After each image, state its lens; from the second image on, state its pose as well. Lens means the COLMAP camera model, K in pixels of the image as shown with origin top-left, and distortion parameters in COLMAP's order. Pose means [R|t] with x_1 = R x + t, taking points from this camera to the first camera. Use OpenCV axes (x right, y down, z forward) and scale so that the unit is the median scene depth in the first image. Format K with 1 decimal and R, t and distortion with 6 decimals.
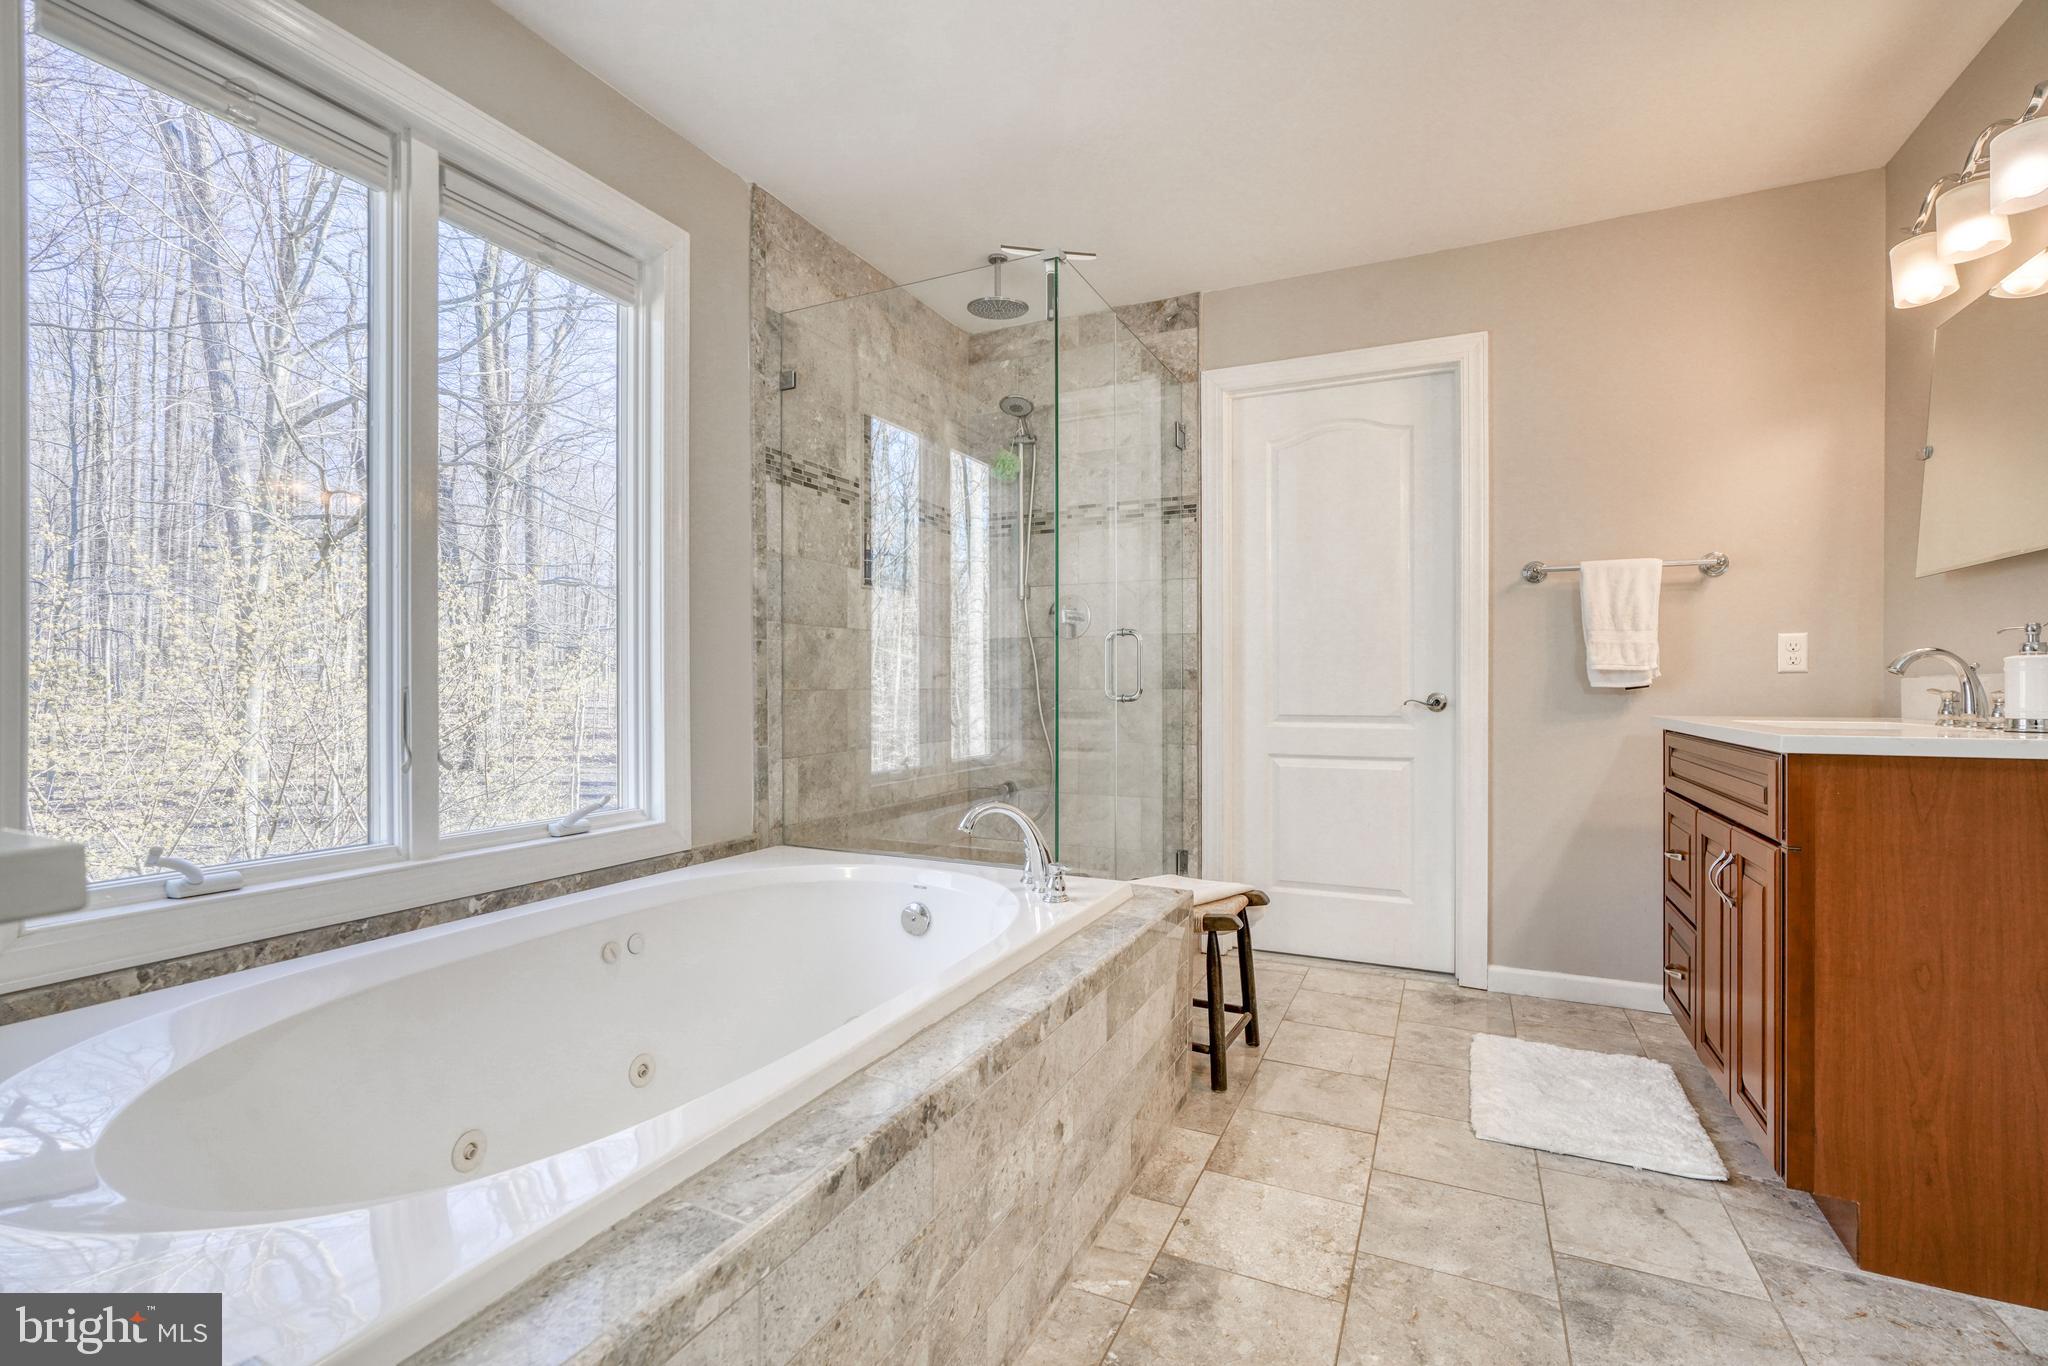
lens RADIAL K [[911.4, 0, 1026.1], [0, 911.4, 688.0], [0, 0, 1]] dist [-0.008848, 0.002503]
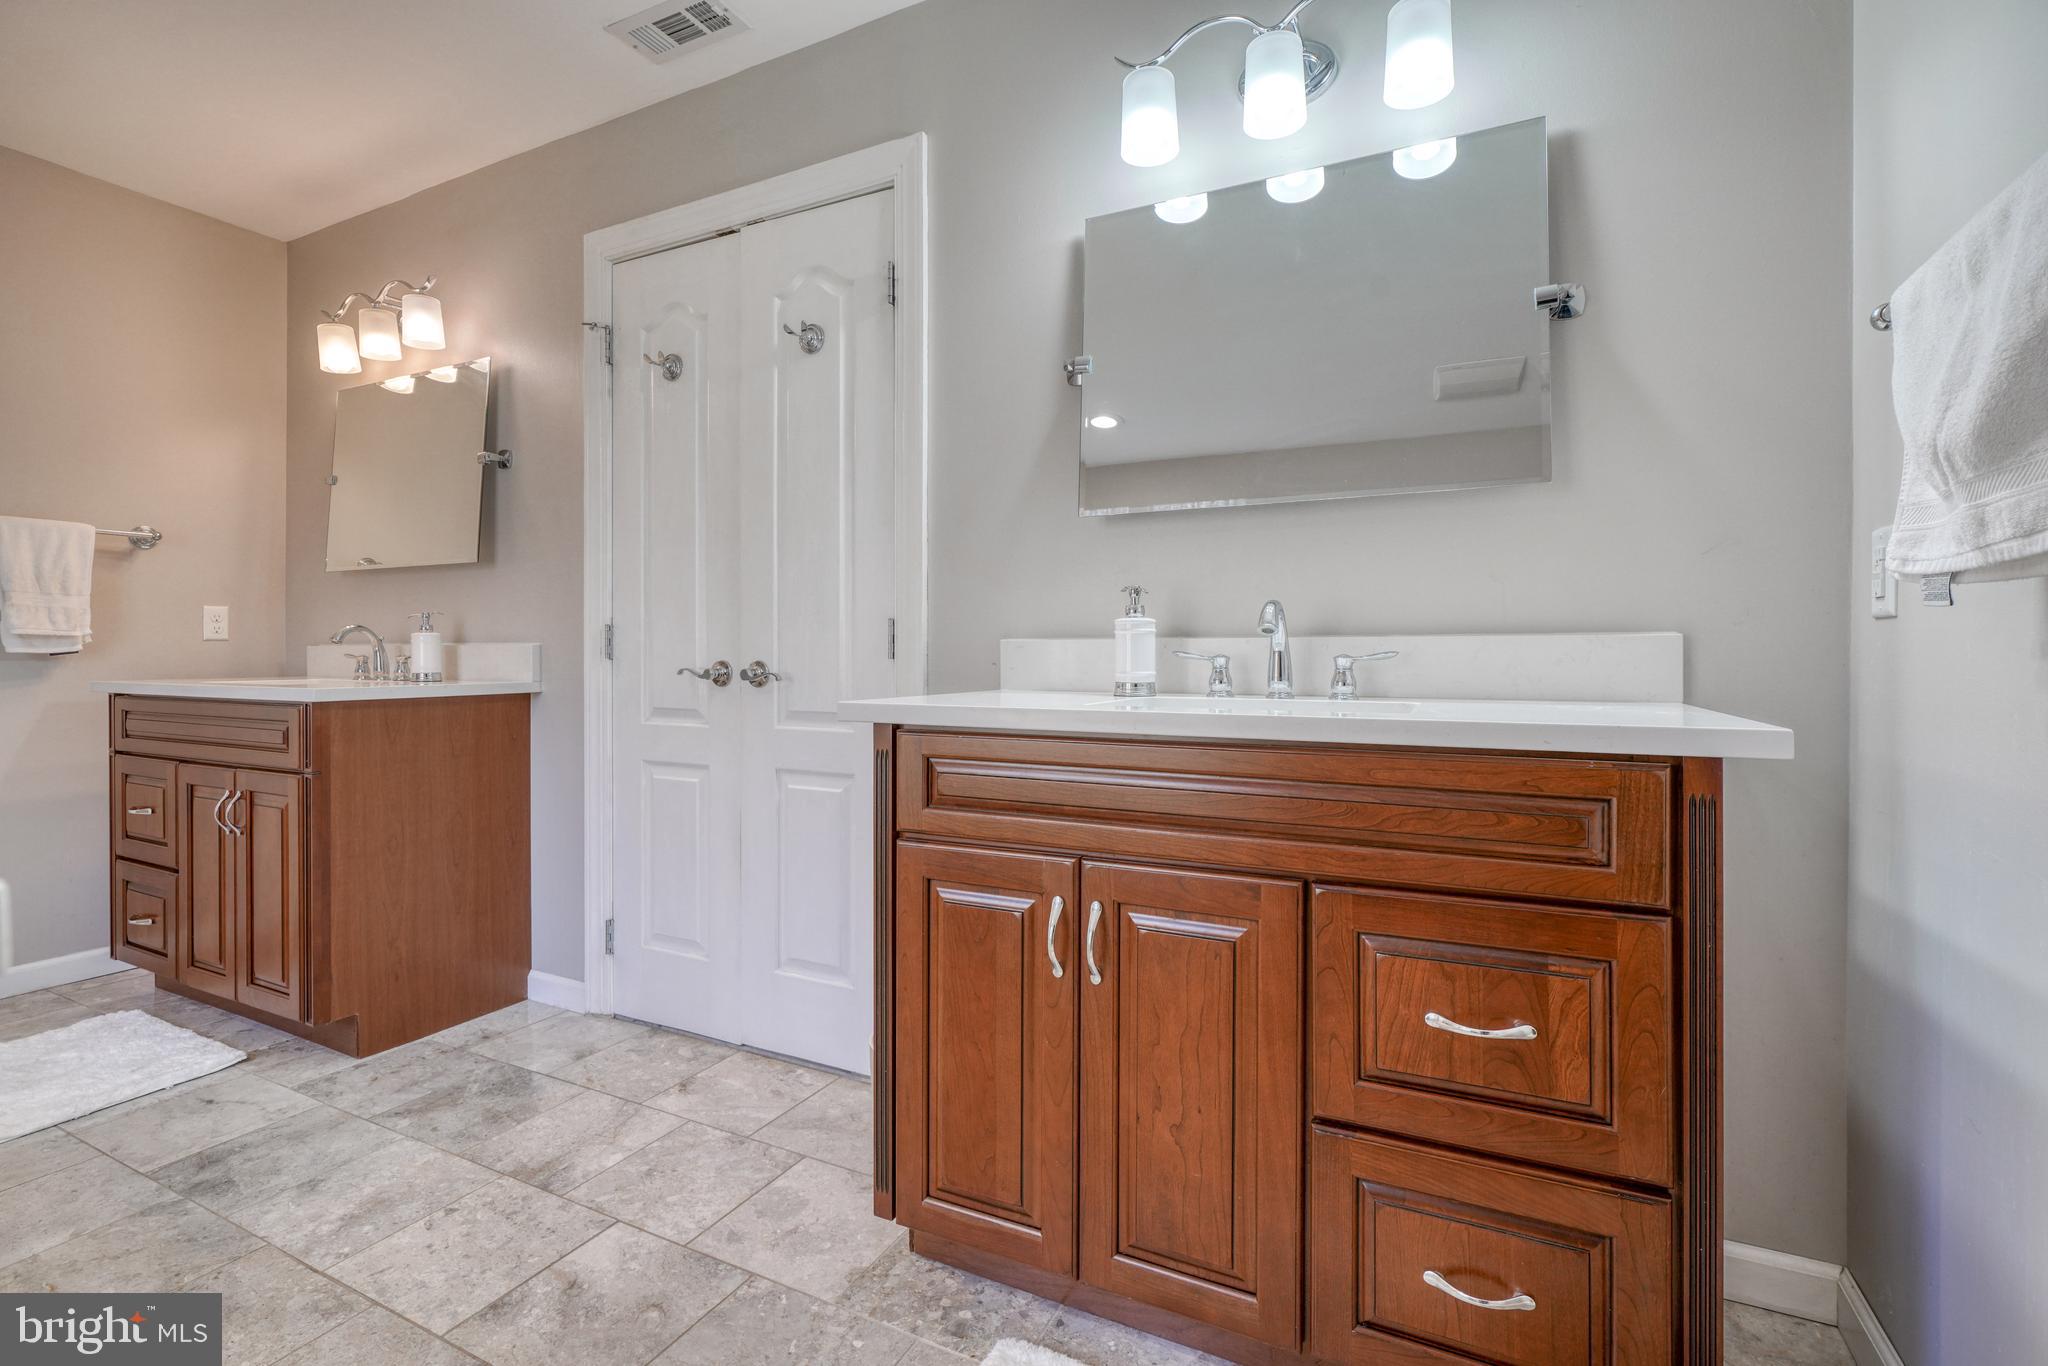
lens RADIAL K [[911.4, 0, 1009.8], [0, 911.4, 659.2], [0, 0, 1]] dist [-0.008848, 0.002503]
pose [[0.017541, -0.004583, 0.999836, -0.333342], [0.000005, 0.999989, 0.004583, 0.001523], [-0.999846, -0.000076, 0.017541, -0.037058]]
